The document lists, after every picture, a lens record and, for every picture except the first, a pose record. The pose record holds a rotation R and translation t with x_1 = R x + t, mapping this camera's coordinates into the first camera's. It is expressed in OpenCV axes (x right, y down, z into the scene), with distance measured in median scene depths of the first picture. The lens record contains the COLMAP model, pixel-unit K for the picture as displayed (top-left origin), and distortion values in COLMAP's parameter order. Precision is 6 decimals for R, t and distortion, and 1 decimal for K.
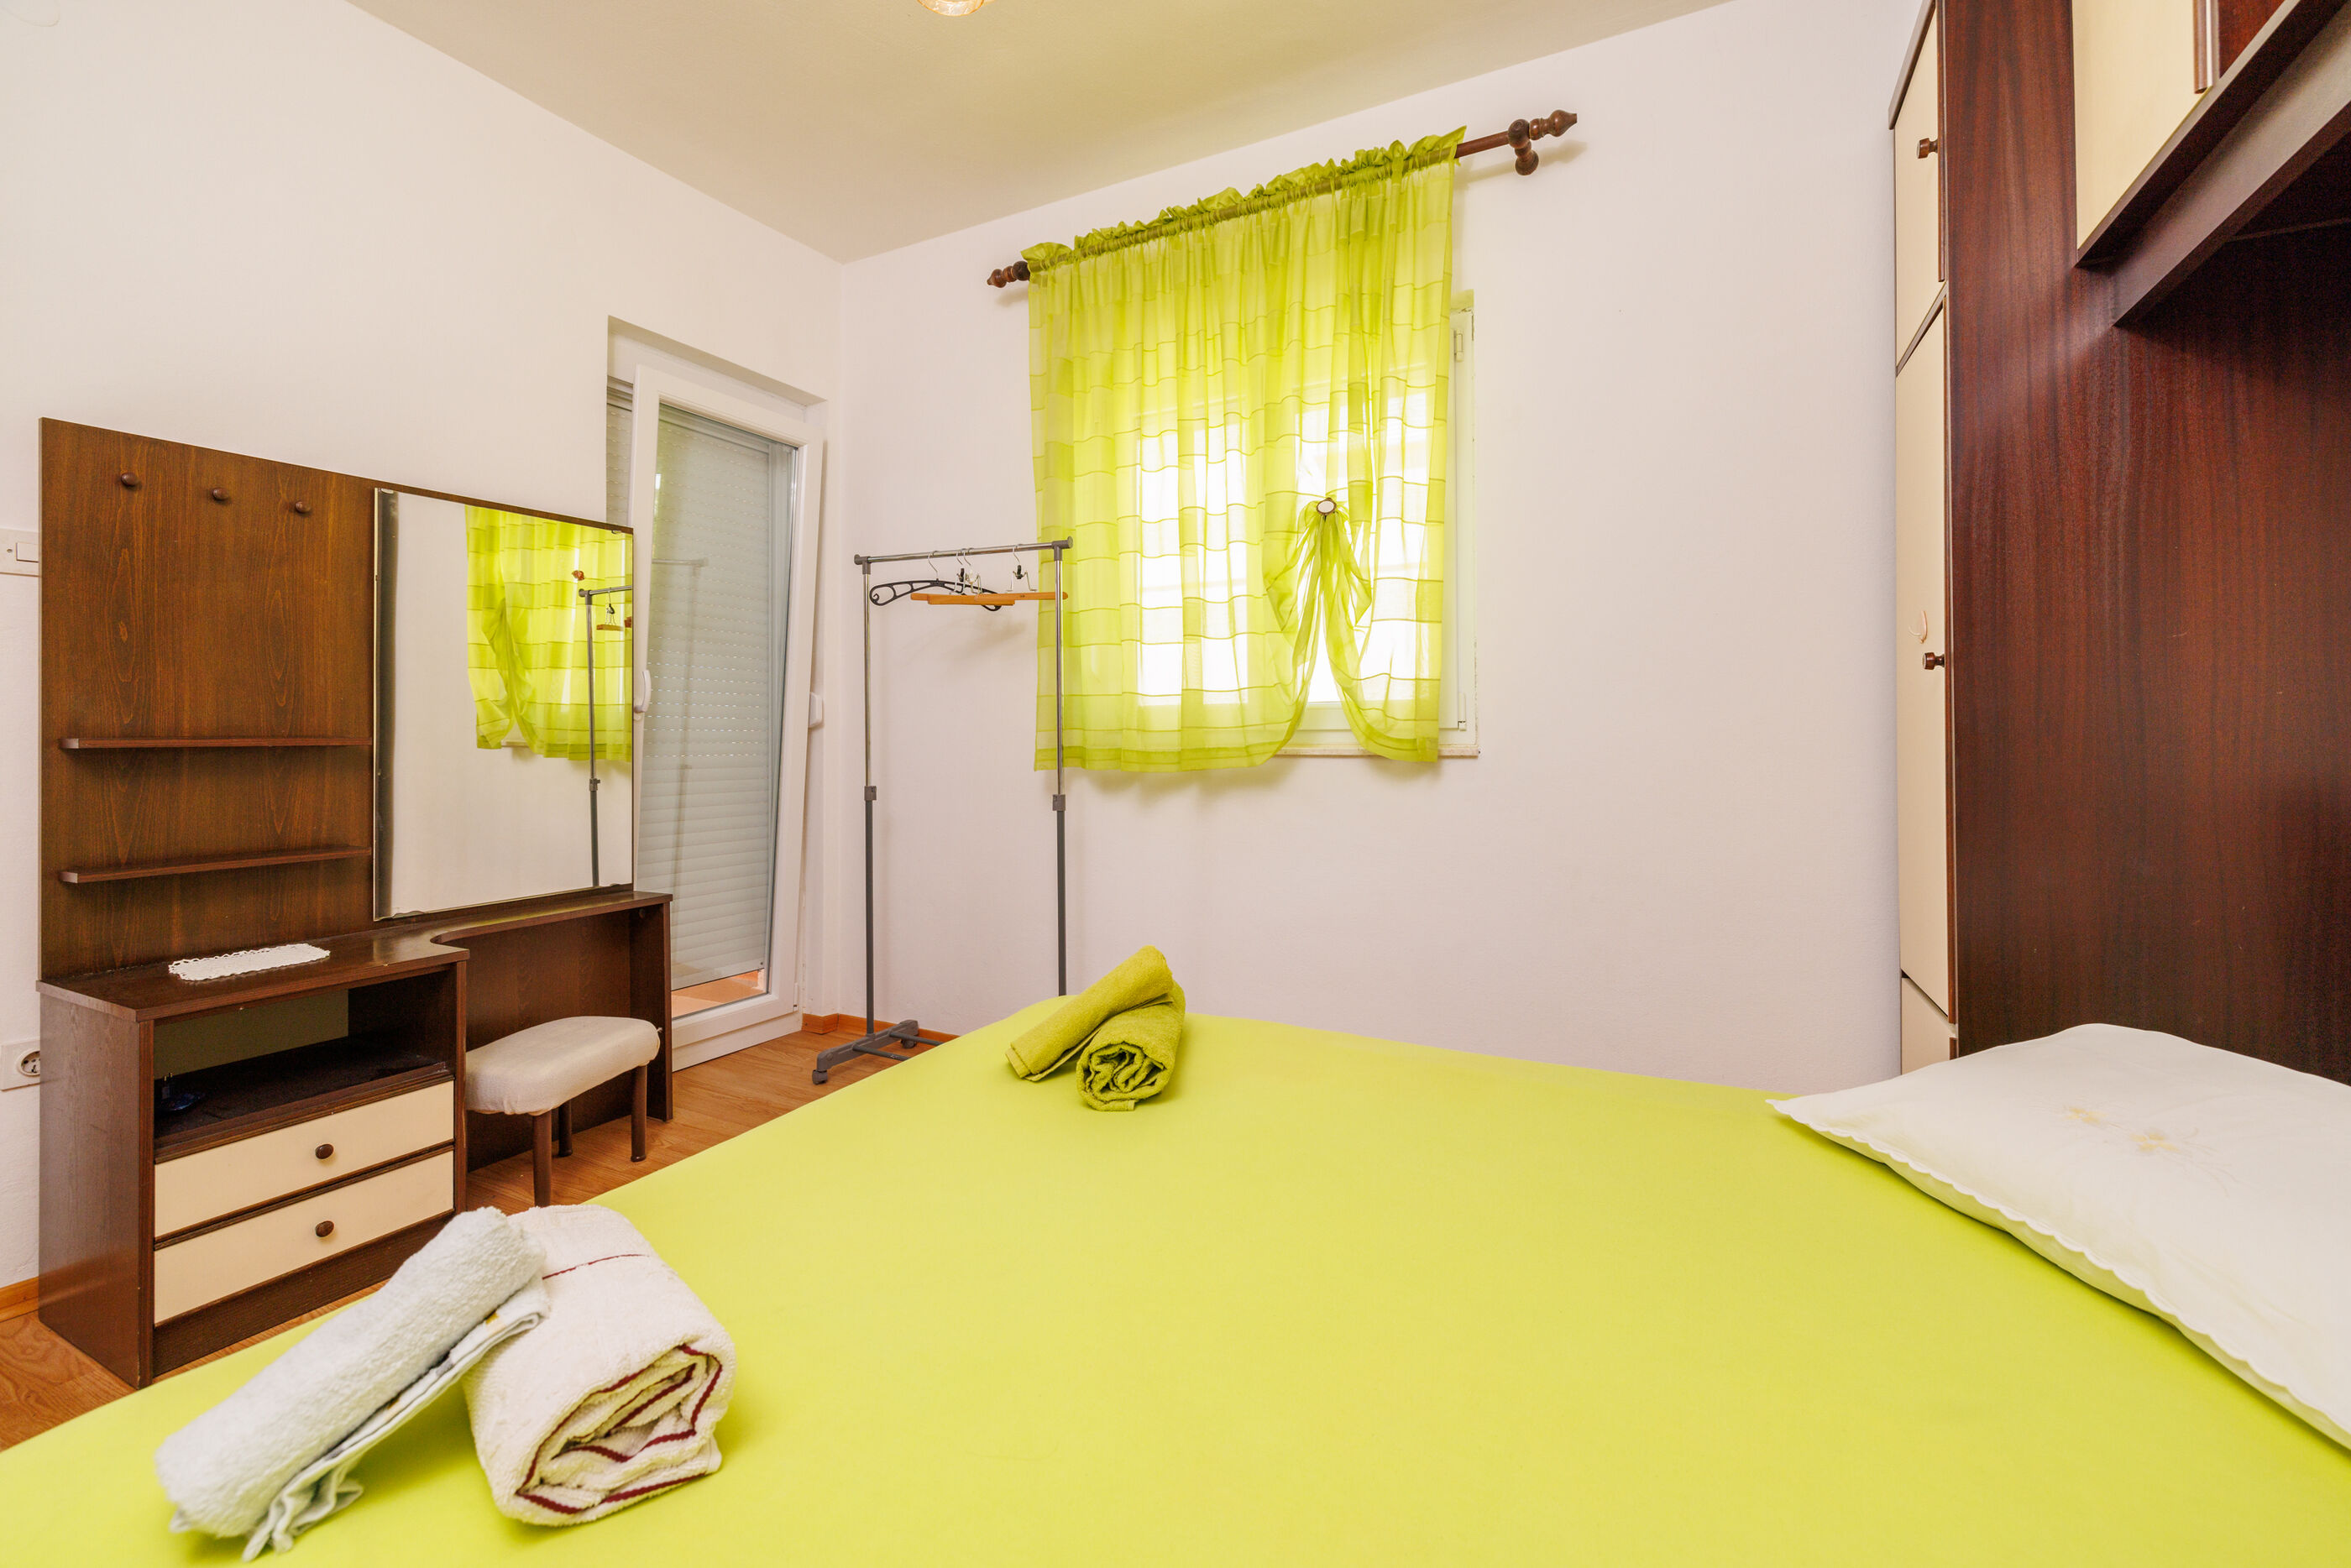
lens RADIAL K [[991.1, 0, 1179.0], [0, 991.1, 716.4], [0, 0, 1]] dist [-0.001752, -0.000021]
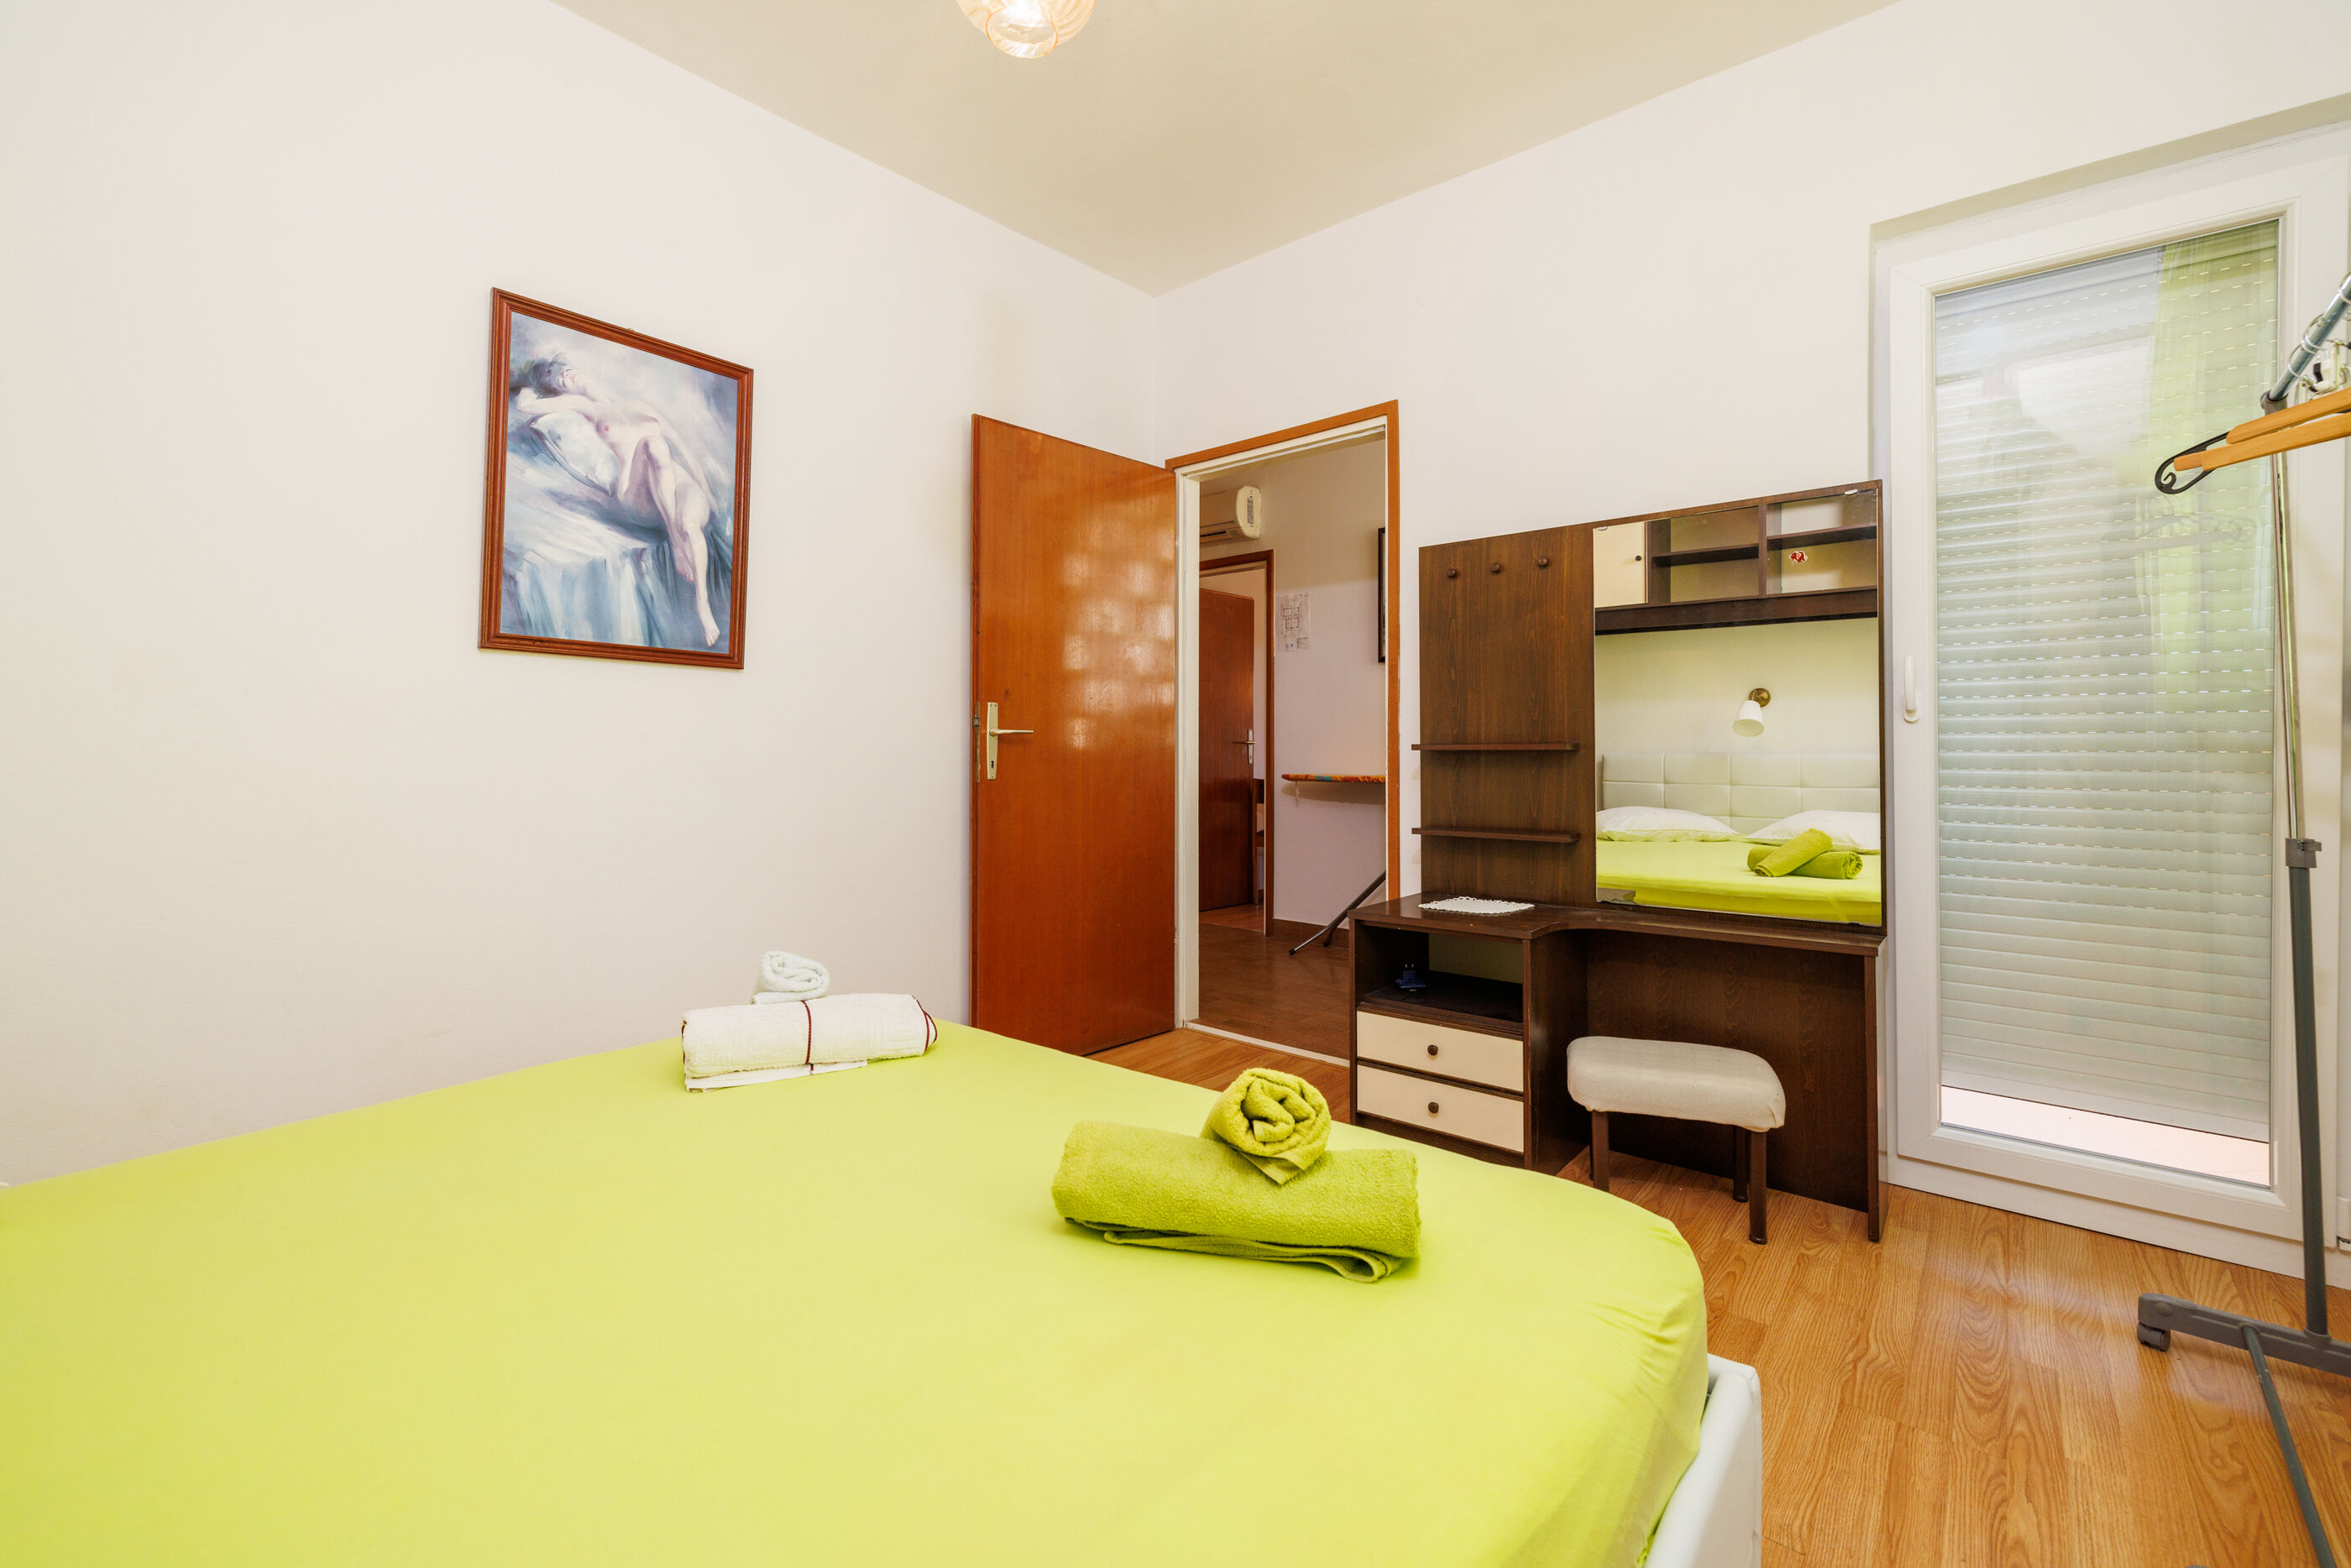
lens RADIAL K [[998.3, 0, 1159.4], [0, 998.3, 729.2], [0, 0, 1]] dist [0.000193, 0.000126]
pose [[-0.227962, -0.010395, -0.973615, 0.498451], [0.024706, 0.999559, -0.016456, 0.013110], [0.973356, -0.027806, -0.227605, 0.860724]]
